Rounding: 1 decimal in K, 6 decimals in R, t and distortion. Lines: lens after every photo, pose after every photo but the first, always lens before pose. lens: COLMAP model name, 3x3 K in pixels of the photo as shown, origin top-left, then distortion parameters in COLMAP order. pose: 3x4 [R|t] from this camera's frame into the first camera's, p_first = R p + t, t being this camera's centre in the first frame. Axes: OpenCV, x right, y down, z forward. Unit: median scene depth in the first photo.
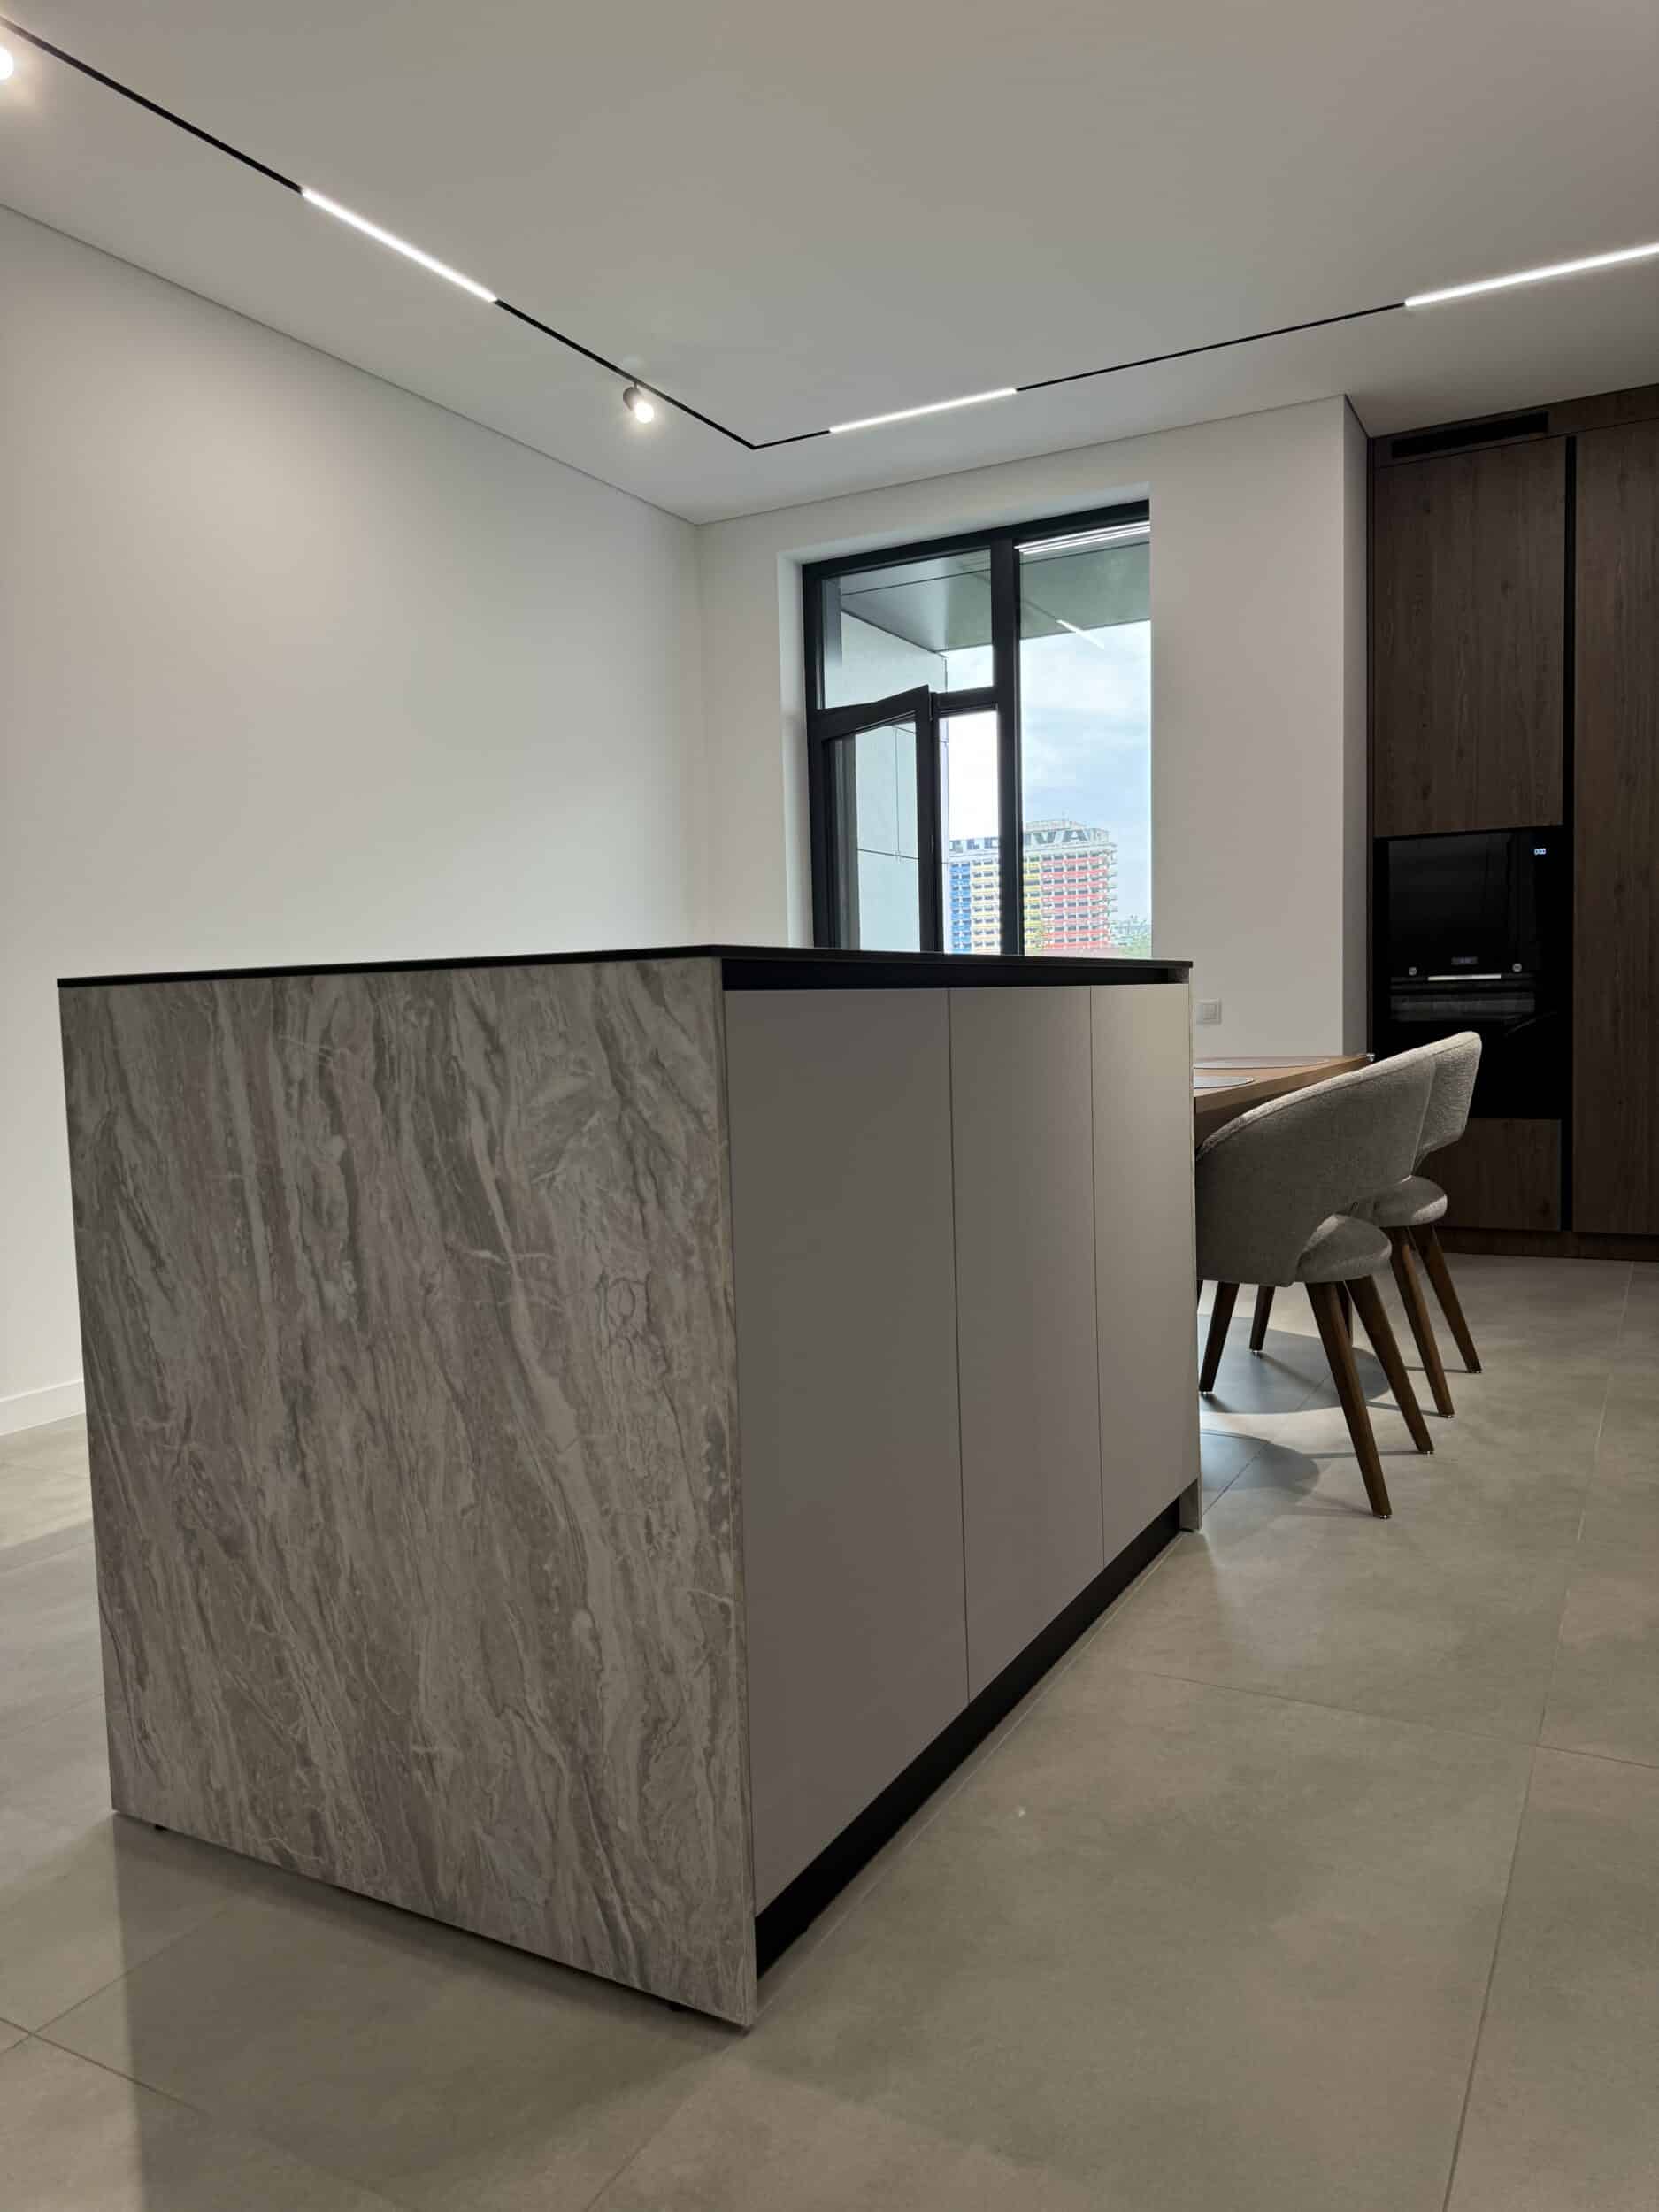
lens RADIAL K [[1564.2, 0, 809.3], [0, 1564.2, 1117.4], [0, 0, 1]] dist [0.040645, -0.052949]
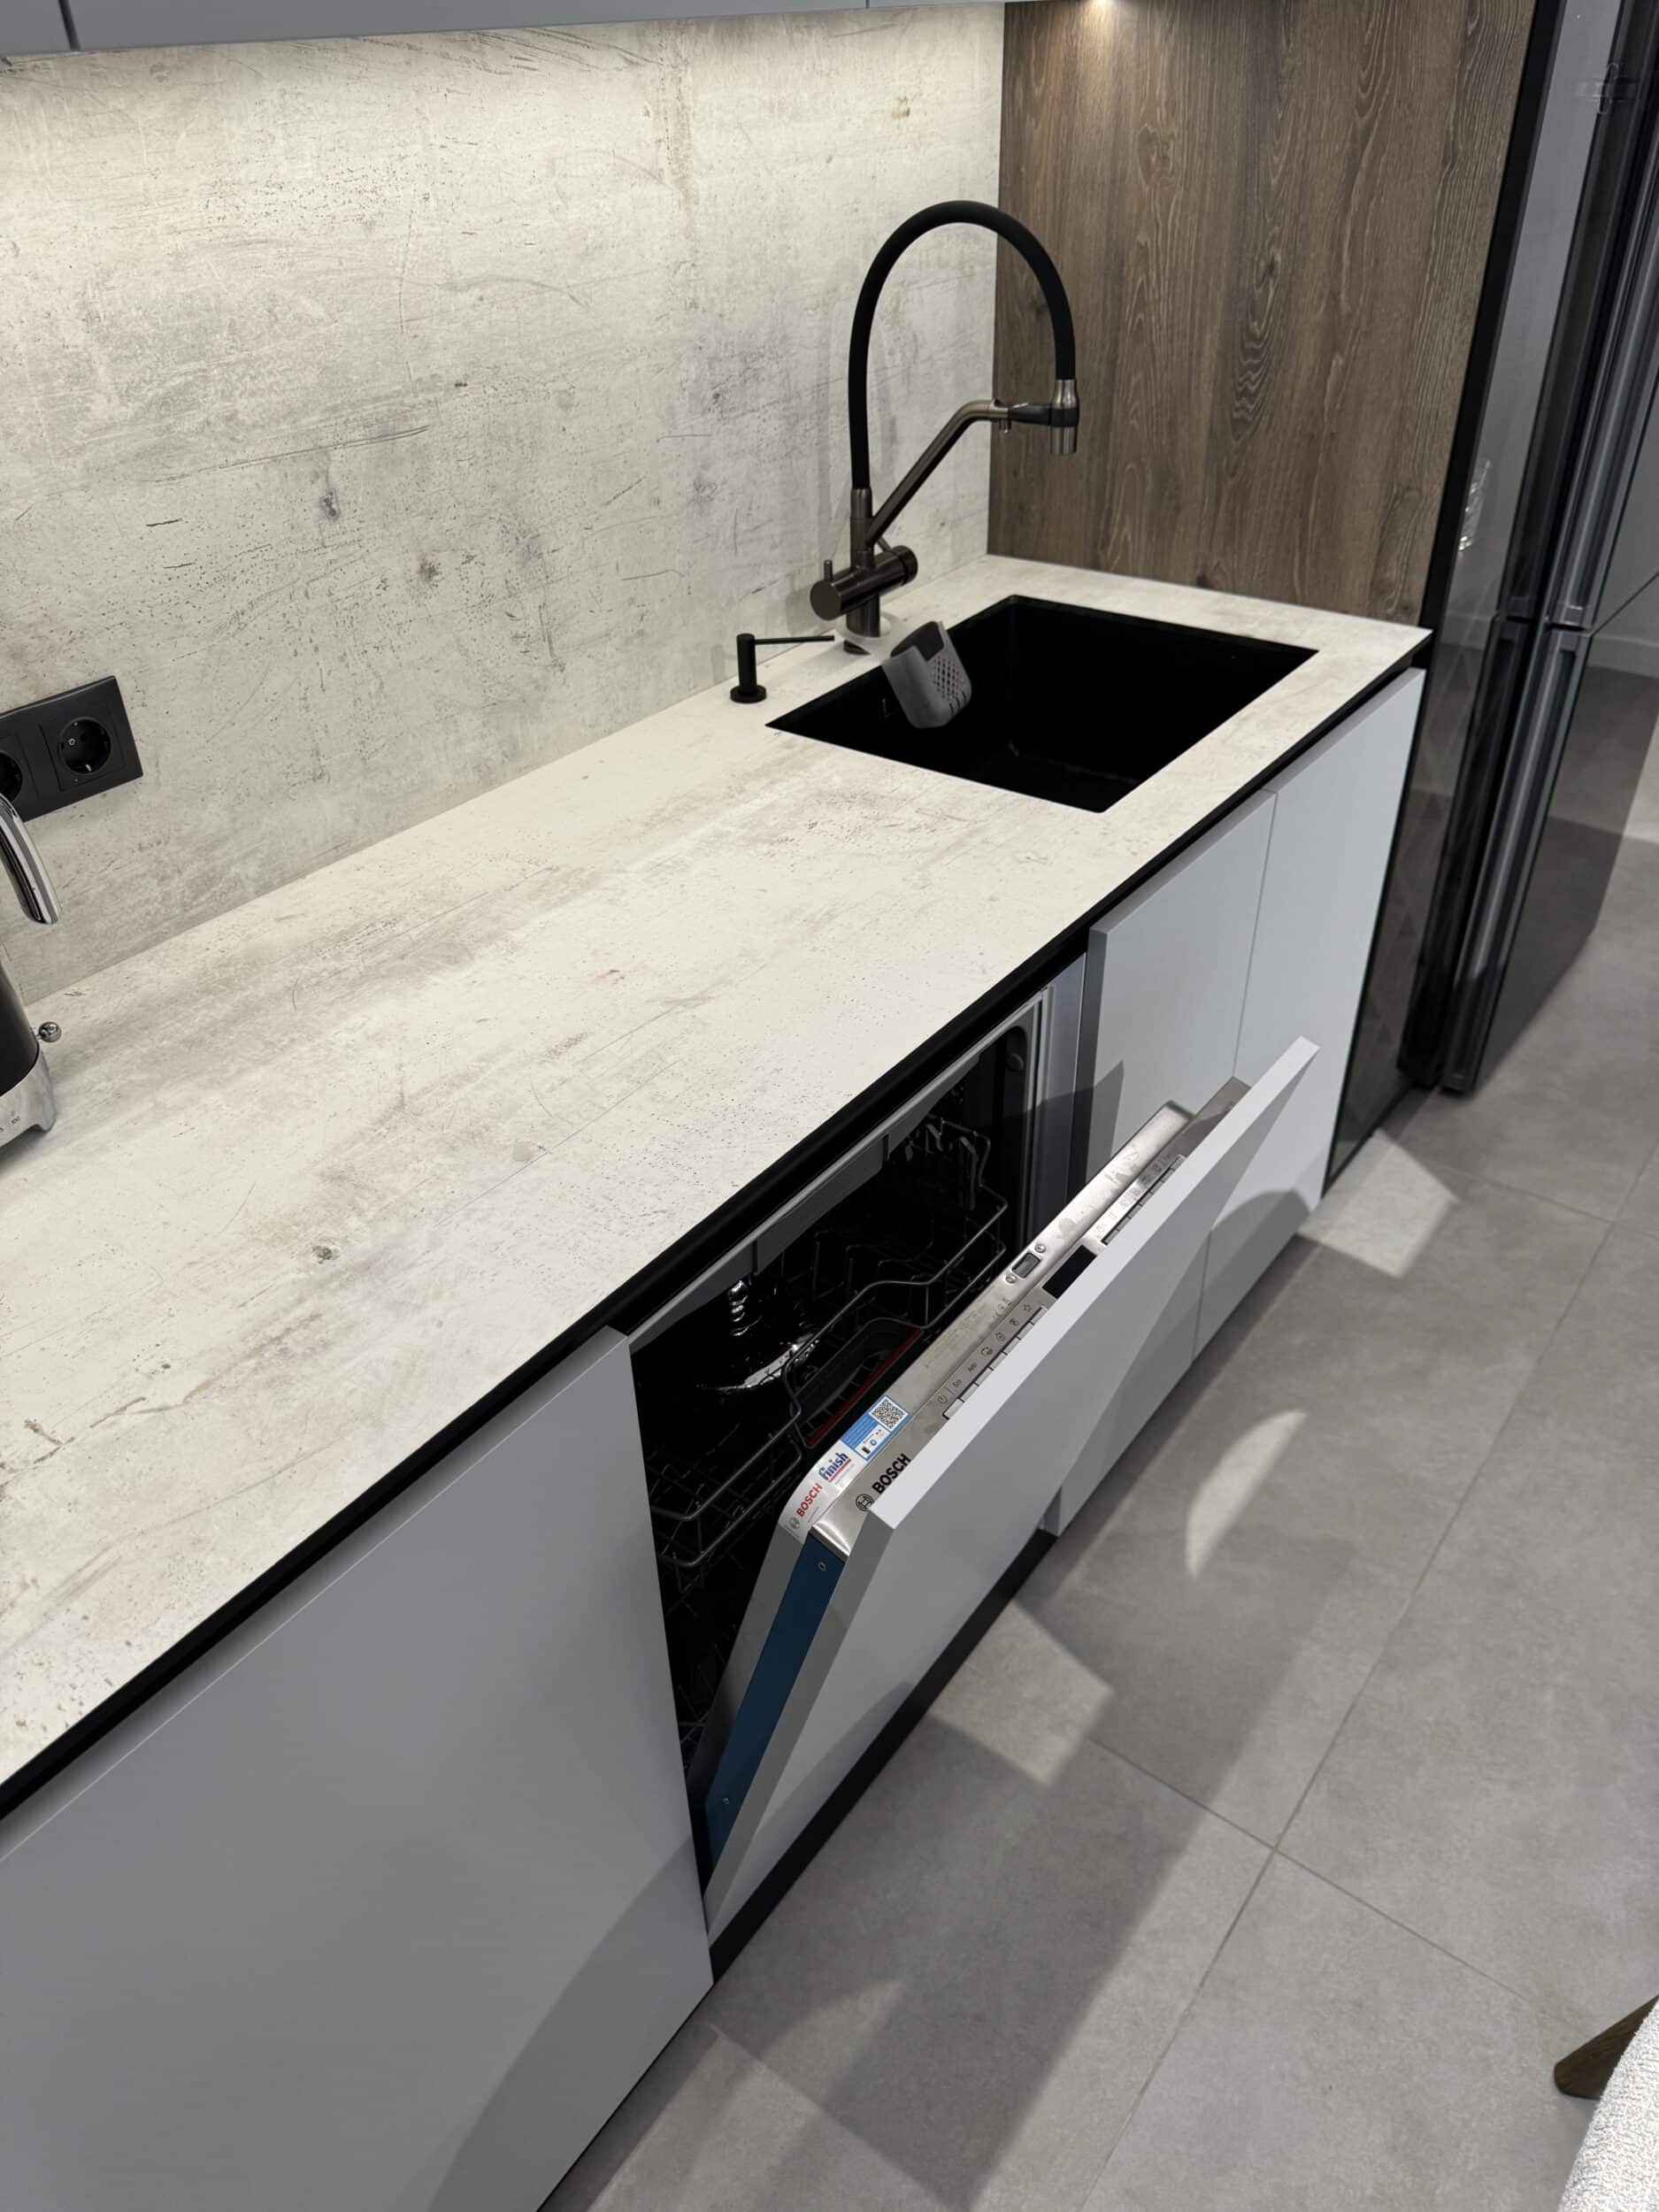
lens RADIAL K [[1564.2, 0, 839.5], [0, 1564.2, 1083.1], [0, 0, 1]] dist [0.040645, -0.052949]
pose [[-0.988593, -0.040568, 0.145045, 0.340584], [0.060869, 0.773270, 0.631148, -0.182504], [-0.137763, 0.632778, -0.761980, 0.747281]]
